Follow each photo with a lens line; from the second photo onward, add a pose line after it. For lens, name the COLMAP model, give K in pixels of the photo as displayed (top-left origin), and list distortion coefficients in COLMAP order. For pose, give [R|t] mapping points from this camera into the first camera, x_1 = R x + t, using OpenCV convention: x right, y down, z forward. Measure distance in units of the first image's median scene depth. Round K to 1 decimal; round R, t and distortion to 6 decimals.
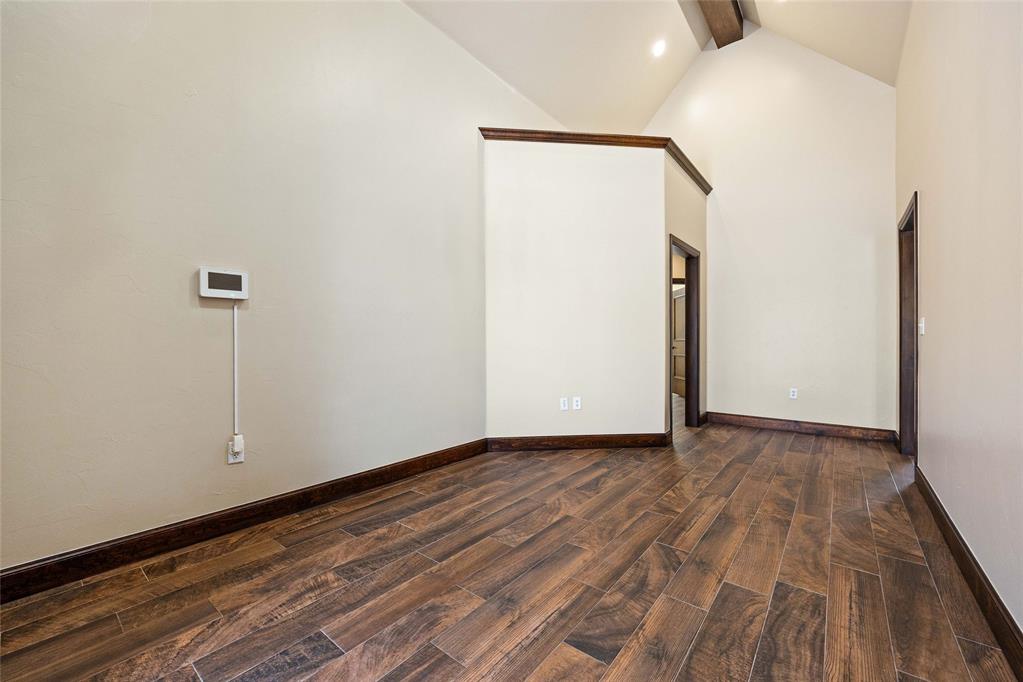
lens RADIAL K [[410.4, 0, 508.1], [0, 410.4, 344.1], [0, 0, 1]] dist [0.001949, 0.000261]
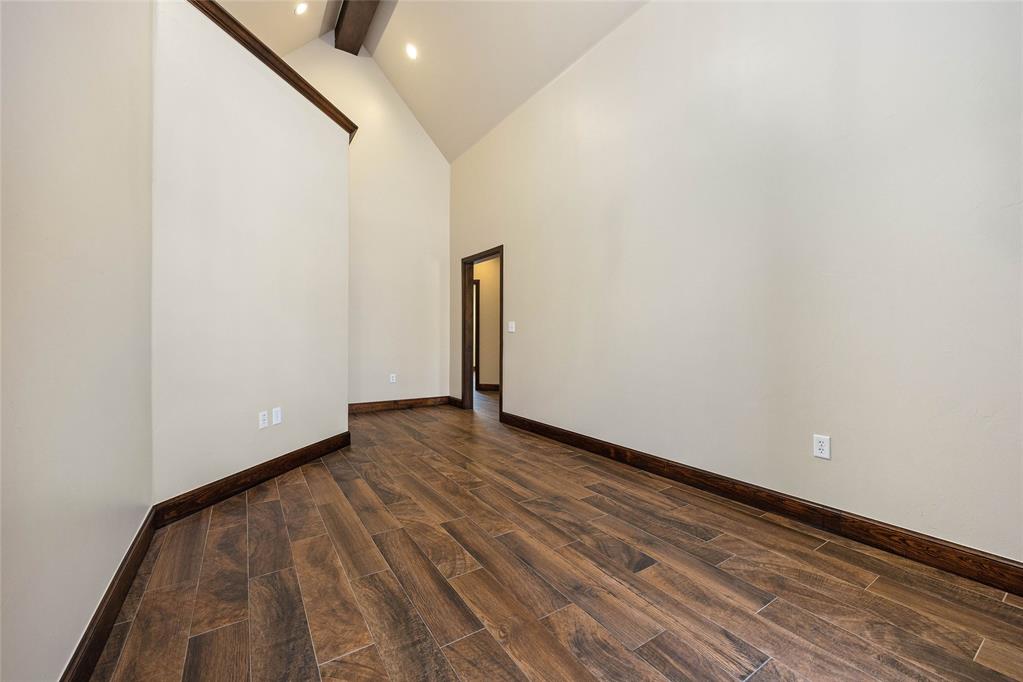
lens RADIAL K [[410.4, 0, 515.1], [0, 410.4, 337.3], [0, 0, 1]] dist [0.001949, 0.000261]
pose [[0.293428, 0.002145, 0.955979, -0.707148], [-0.002638, 0.999995, -0.001434, -0.001427], [-0.955978, -0.002101, 0.293432, 0.585648]]
